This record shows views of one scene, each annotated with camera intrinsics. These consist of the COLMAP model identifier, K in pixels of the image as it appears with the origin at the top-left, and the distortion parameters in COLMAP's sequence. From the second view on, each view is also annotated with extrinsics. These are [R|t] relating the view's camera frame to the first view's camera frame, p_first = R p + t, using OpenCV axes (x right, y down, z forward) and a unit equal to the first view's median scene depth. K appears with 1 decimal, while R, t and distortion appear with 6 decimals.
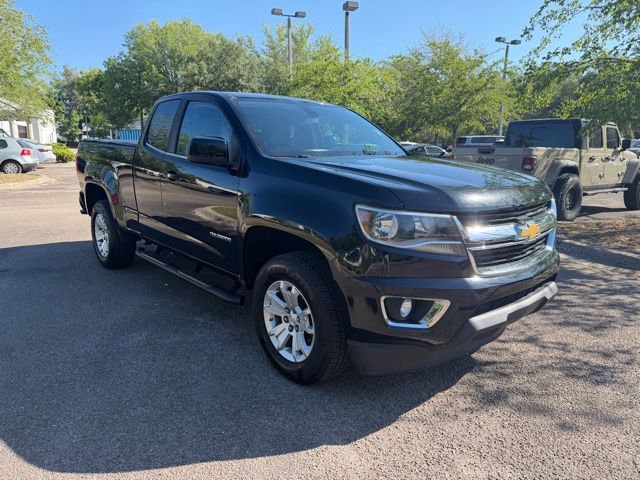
lens RADIAL K [[480.0, 0, 321.7], [0, 480.0, 218.9], [0, 0, 1]] dist [0.051292, -0.071484]
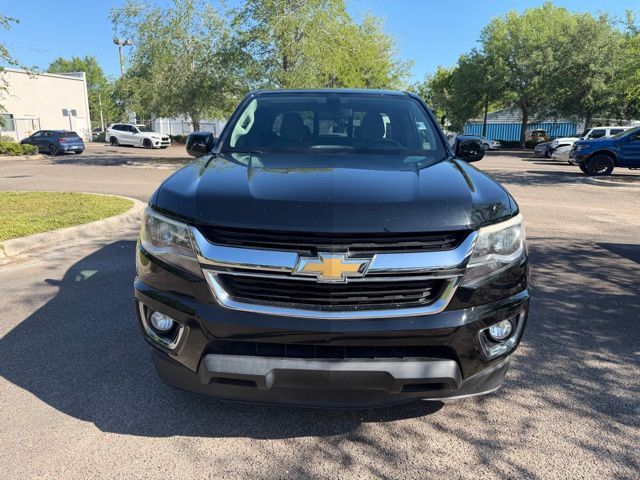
lens RADIAL K [[480.0, 0, 321.7], [0, 480.0, 218.9], [0, 0, 1]] dist [0.051292, -0.071484]
pose [[0.720805, 0.127419, -0.681326, 0.103116], [-0.119624, 0.991077, 0.058791, -0.009855], [0.682738, 0.039126, 0.729615, 0.054616]]
